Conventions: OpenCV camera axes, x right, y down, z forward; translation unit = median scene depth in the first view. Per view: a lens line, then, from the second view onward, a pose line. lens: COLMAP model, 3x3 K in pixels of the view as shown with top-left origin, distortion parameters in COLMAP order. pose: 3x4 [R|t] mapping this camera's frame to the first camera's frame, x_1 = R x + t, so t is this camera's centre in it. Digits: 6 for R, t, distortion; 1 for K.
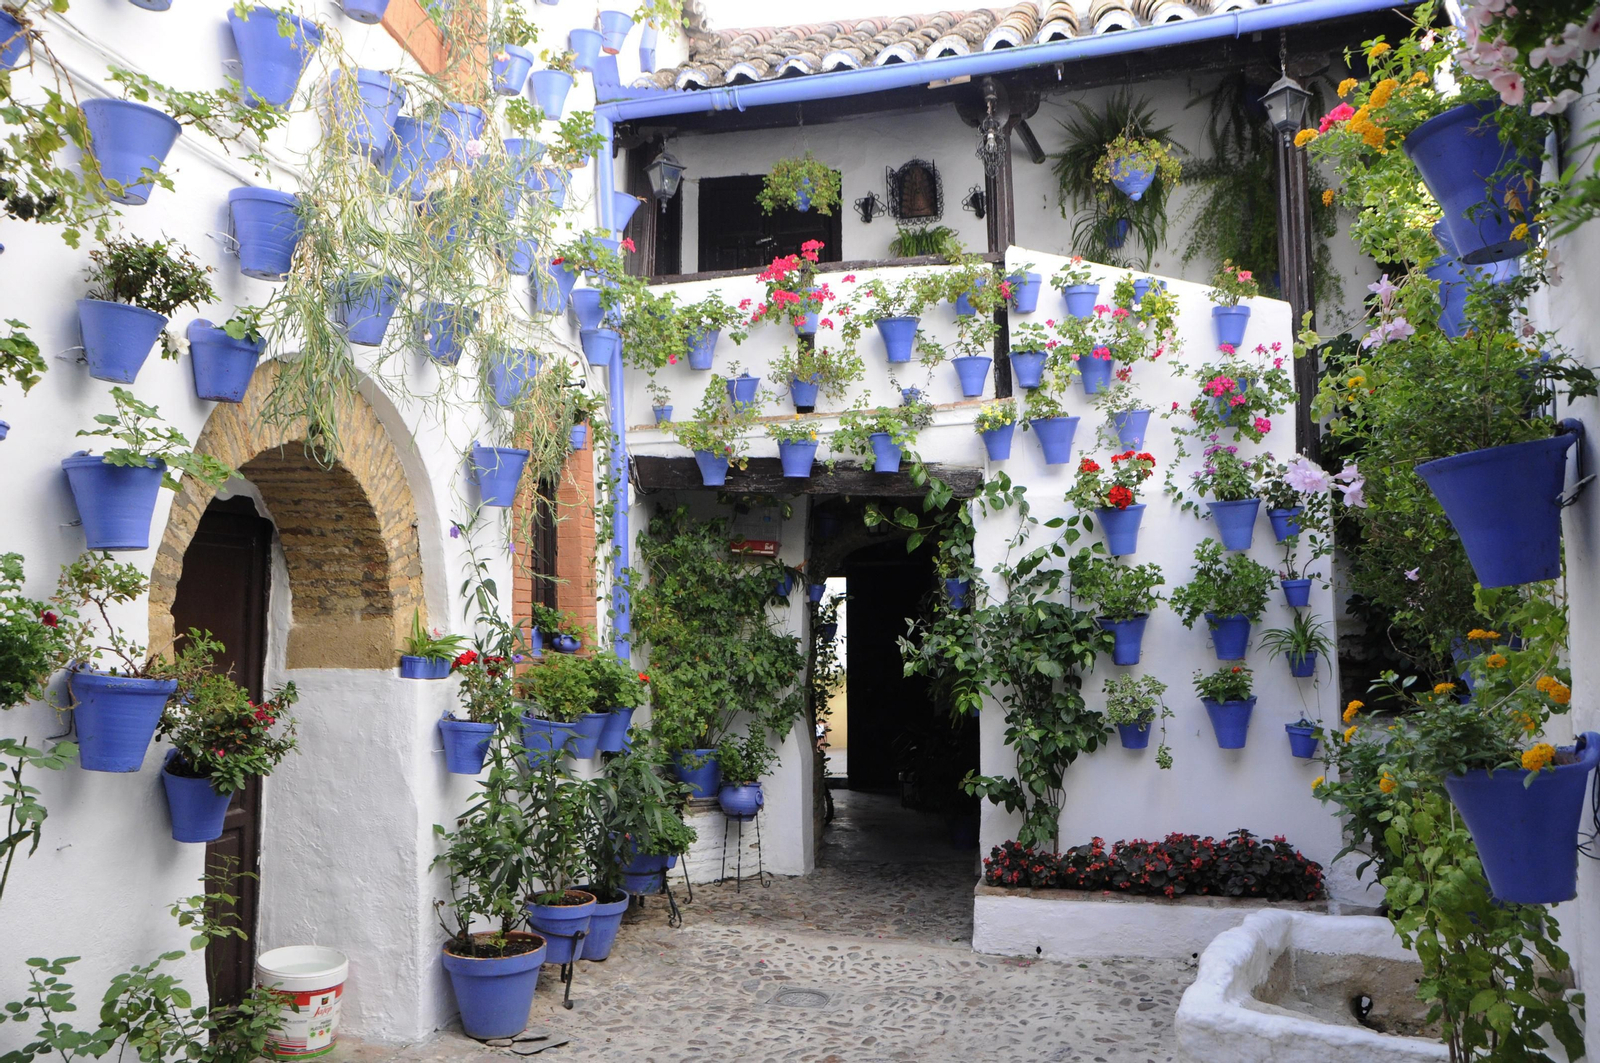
lens RADIAL K [[1211.3, 0, 798.3], [0, 1211.3, 547.6], [0, 0, 1]] dist [-0.138985, 0.124674]
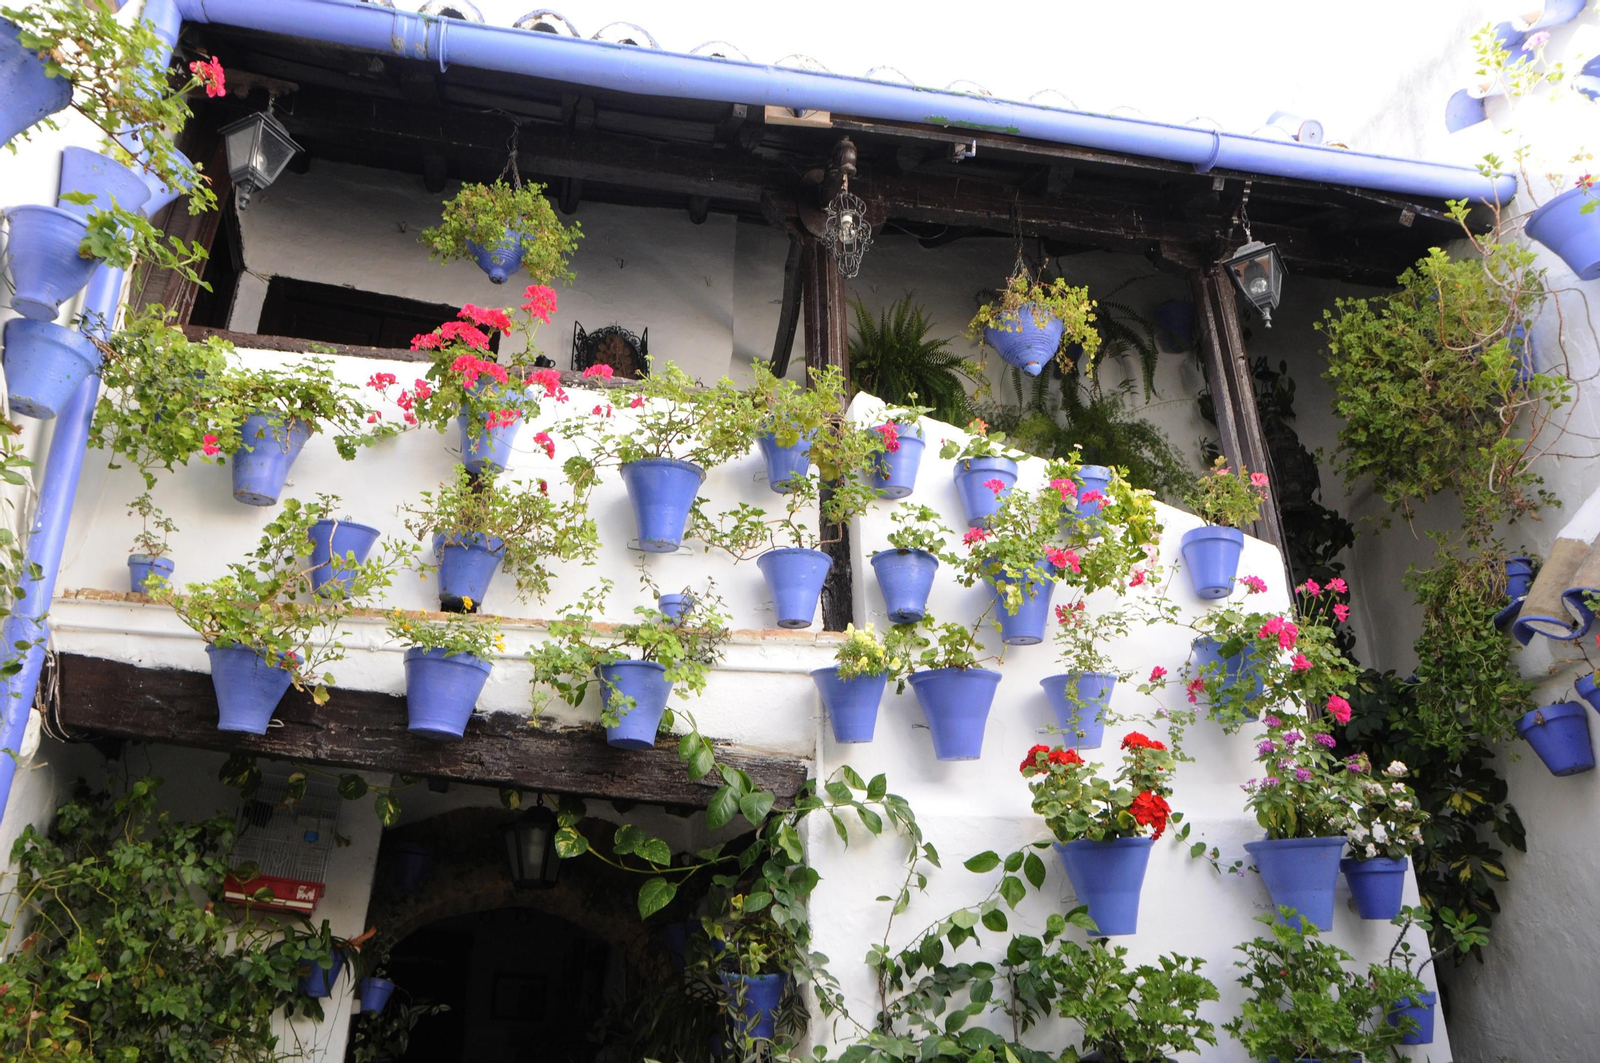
lens RADIAL K [[1211.3, 0, 798.3], [0, 1211.3, 547.6], [0, 0, 1]] dist [-0.138985, 0.124674]
pose [[0.892592, 0.192233, 0.407830, -0.079314], [-0.044351, 0.937600, -0.344876, 0.028120], [-0.448678, 0.289746, 0.845420, 0.523024]]
